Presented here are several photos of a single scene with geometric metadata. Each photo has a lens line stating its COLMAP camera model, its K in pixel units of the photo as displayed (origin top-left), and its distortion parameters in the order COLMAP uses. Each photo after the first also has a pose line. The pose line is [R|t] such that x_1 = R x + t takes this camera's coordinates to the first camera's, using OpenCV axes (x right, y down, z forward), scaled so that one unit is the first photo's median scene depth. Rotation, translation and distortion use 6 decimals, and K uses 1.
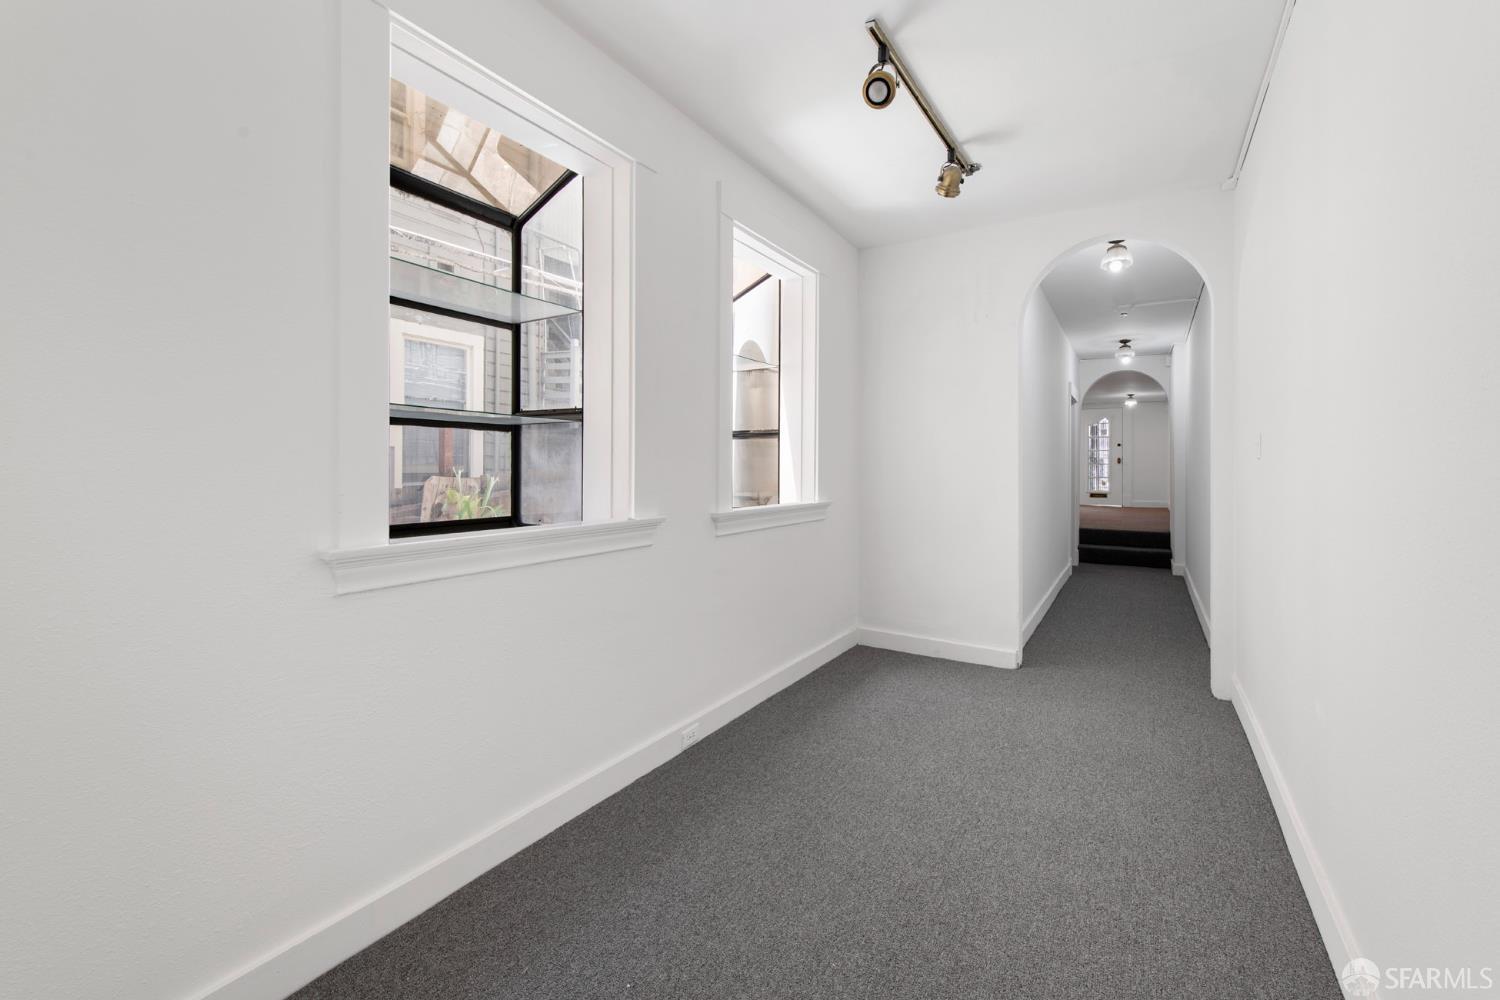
lens RADIAL K [[624.2, 0, 782.6], [0, 624.2, 467.2], [0, 0, 1]] dist [0.001045, 0.000045]
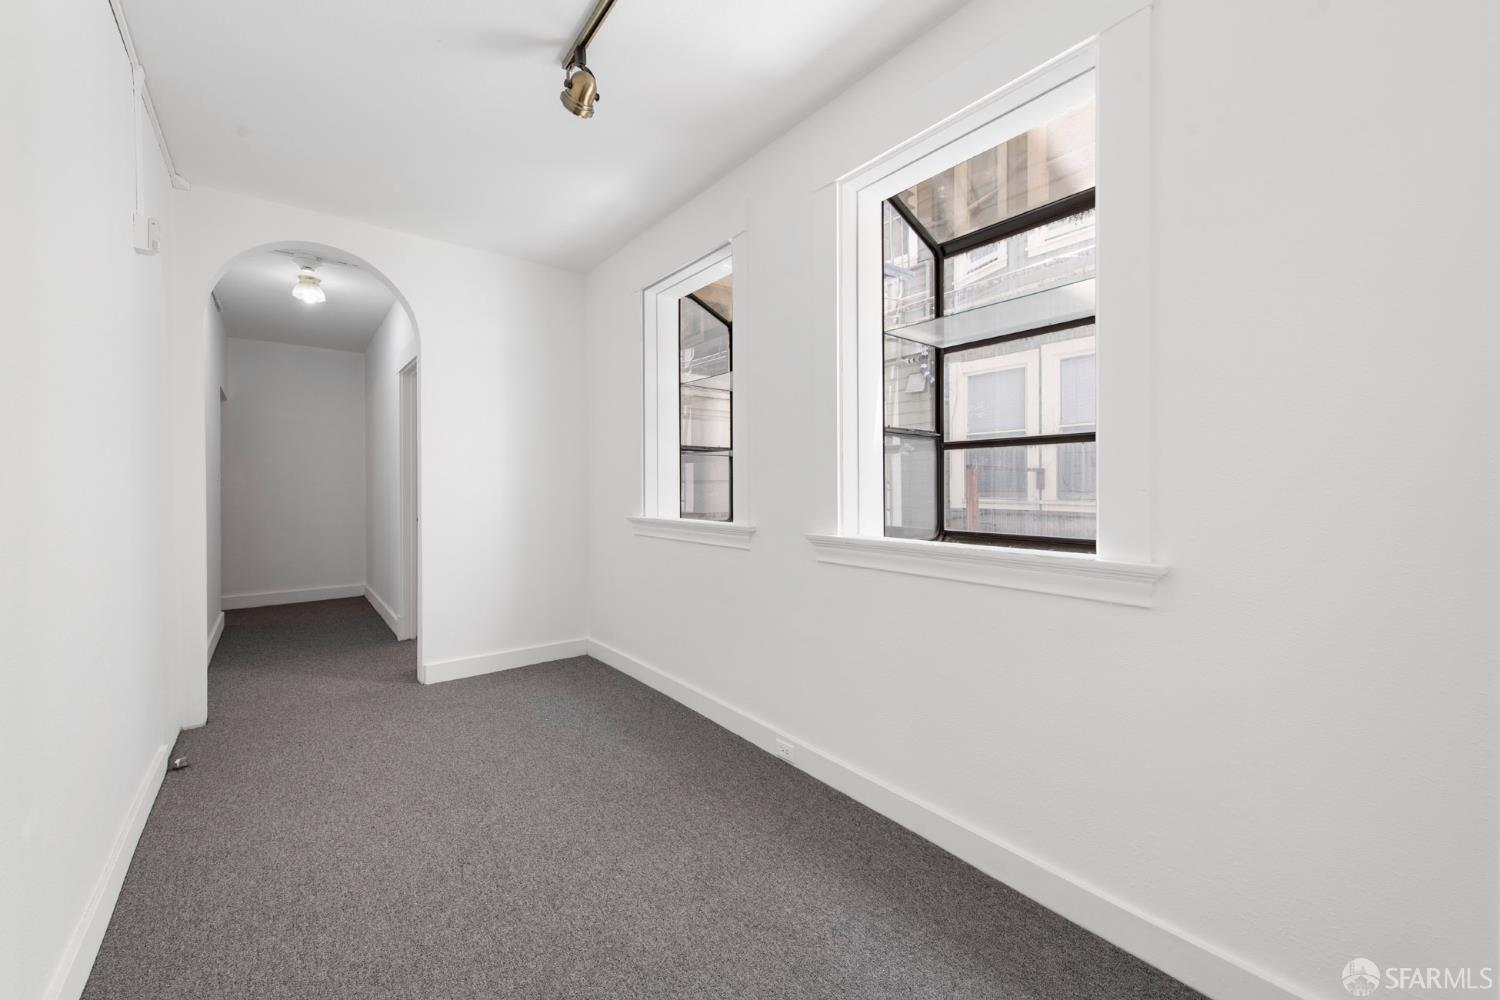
lens RADIAL K [[594.8, 0, 751.5], [0, 594.8, 482.3], [0, 0, 1]] dist [0.000801, 0.000055]
pose [[-0.370639, -0.002221, -0.928774, 0.742387], [-0.002101, 0.999997, -0.001553, 0.000238], [0.928774, 0.001375, -0.370643, 1.269997]]
